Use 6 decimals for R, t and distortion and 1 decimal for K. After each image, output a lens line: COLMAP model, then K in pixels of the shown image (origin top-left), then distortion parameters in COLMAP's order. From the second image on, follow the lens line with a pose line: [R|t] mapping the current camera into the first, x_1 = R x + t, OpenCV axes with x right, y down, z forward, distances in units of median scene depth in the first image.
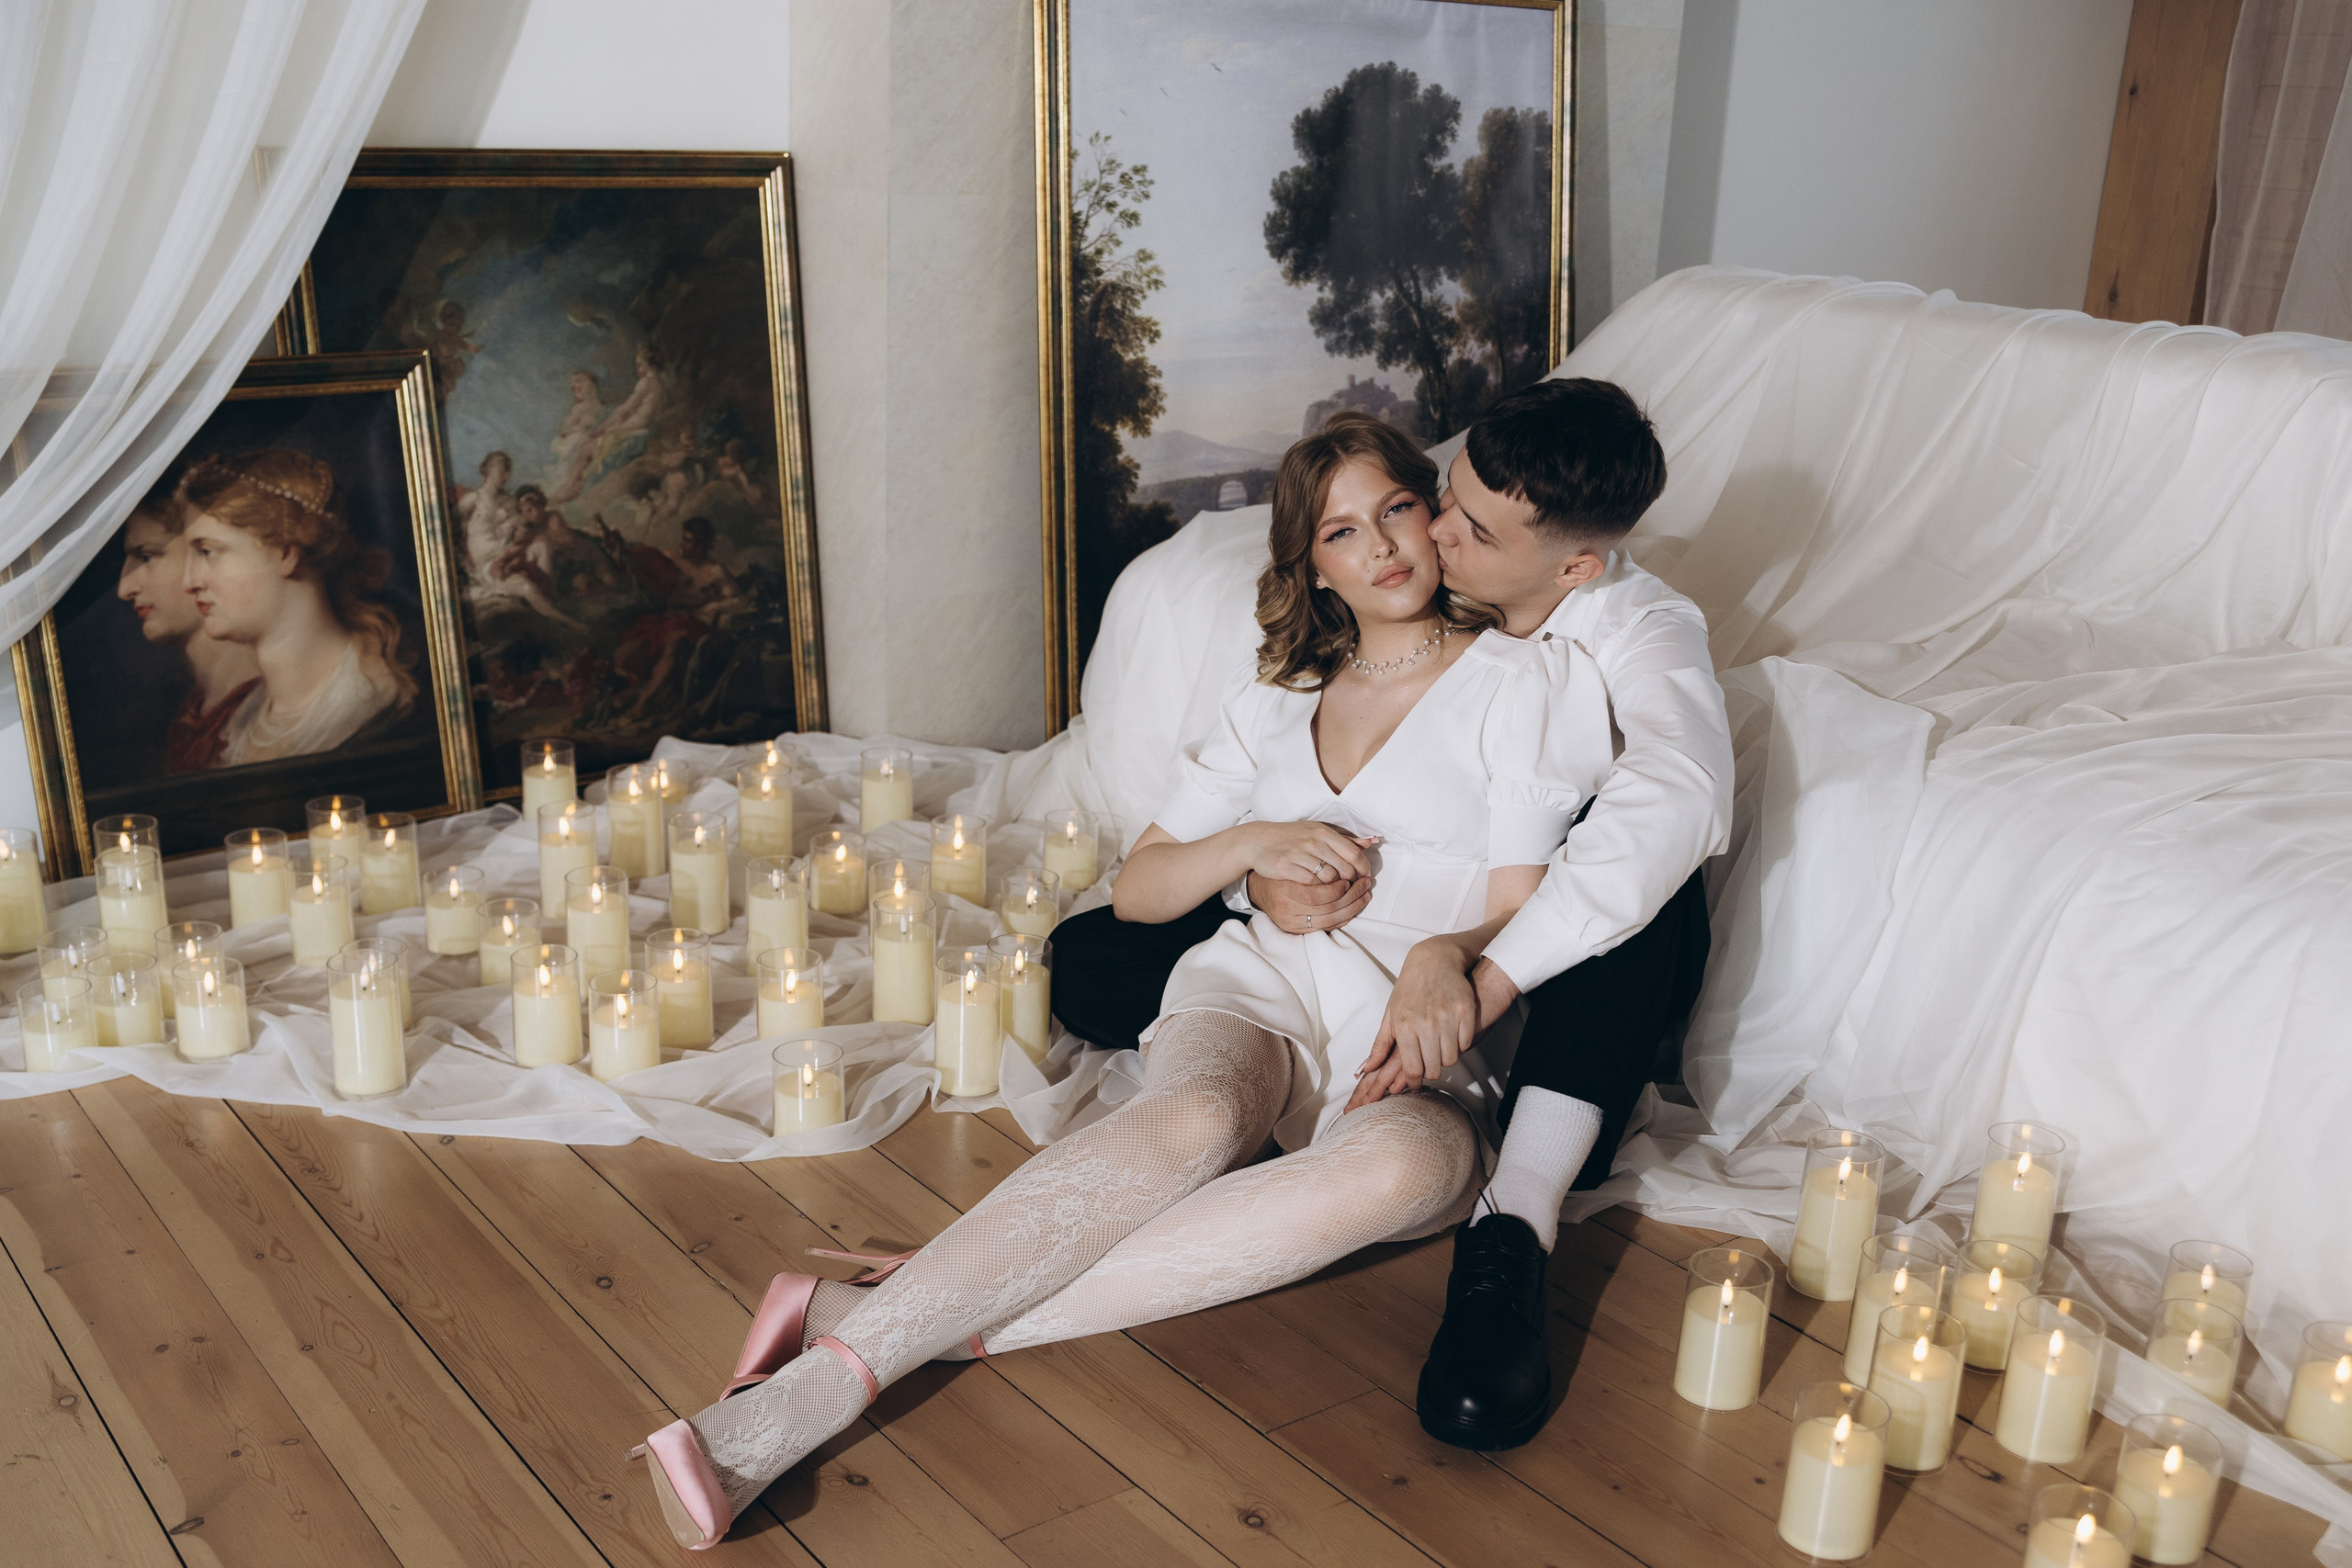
lens RADIAL K [[2069.7, 0, 1176.0], [0, 2069.7, 784.0], [0, 0, 1]] dist [-0.052429, 0.089516]
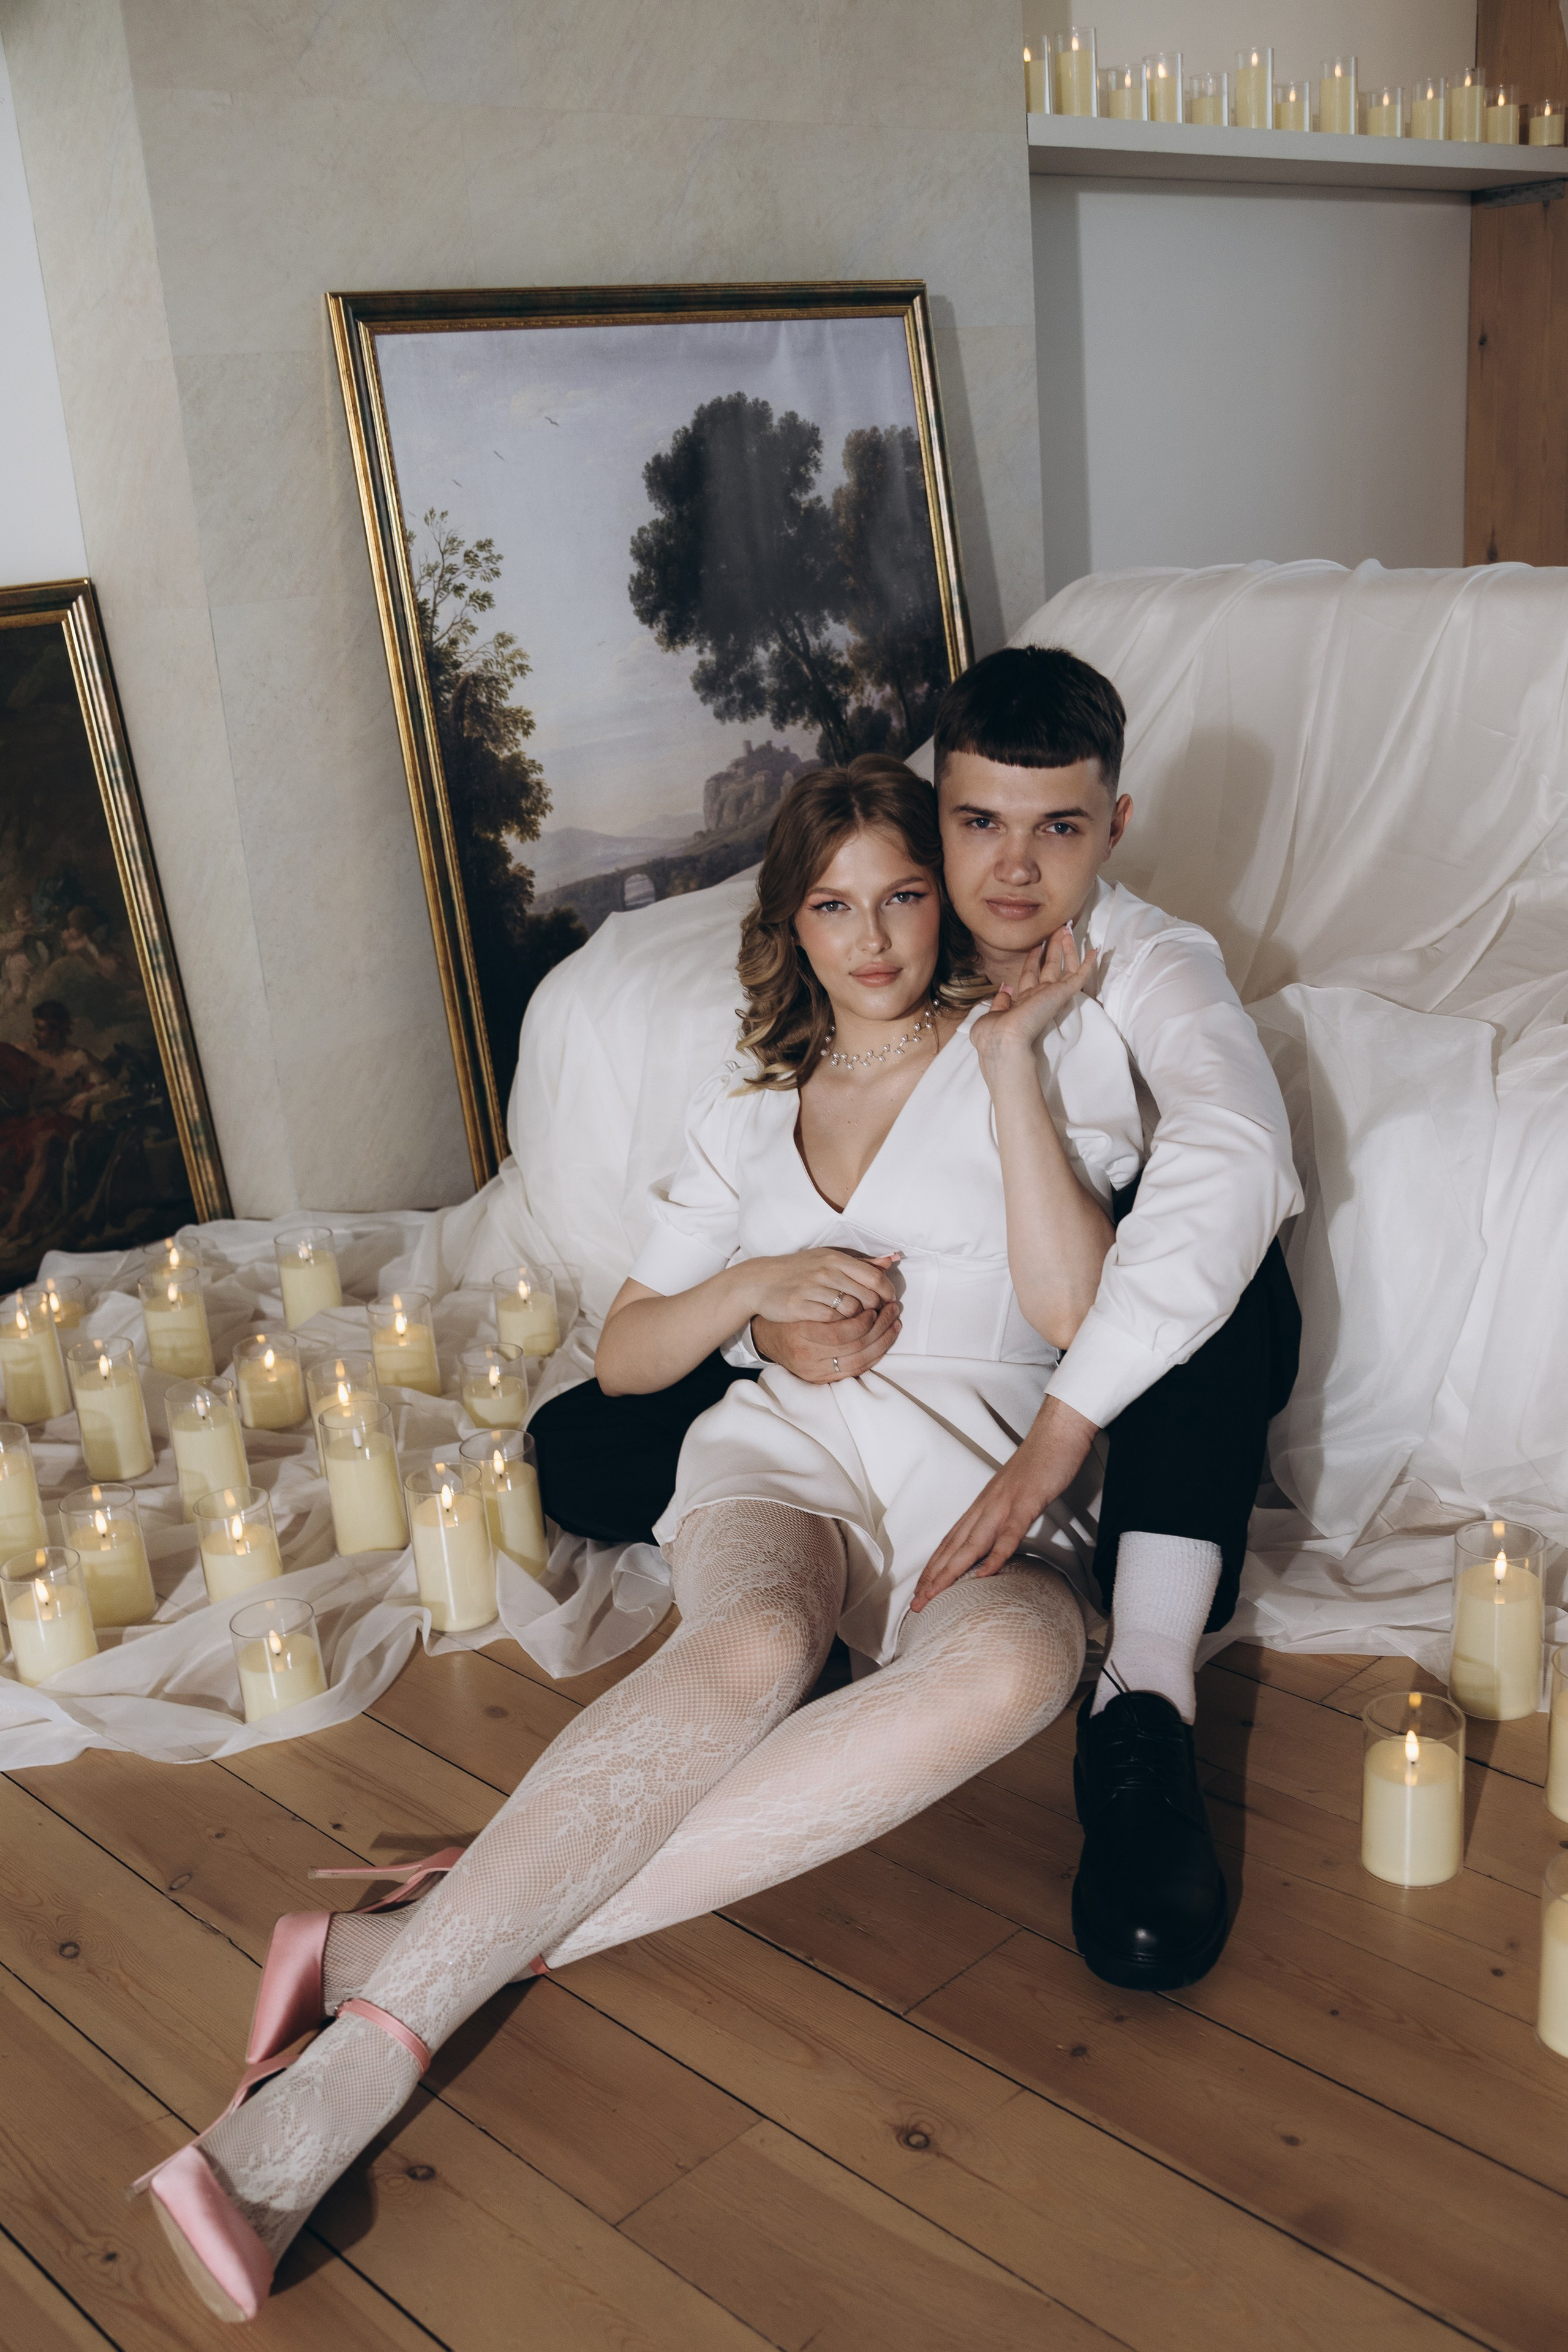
lens RADIAL K [[2069.9, 0, 705.0], [0, 2069.9, 1184.1], [0, 0, 1]] dist [-0.052429, 0.089516]
pose [[0.986772, -0.150660, 0.059853, -0.018780], [0.150364, 0.988586, 0.009446, -0.017896], [-0.060593, -0.000322, 0.998163, 0.101947]]
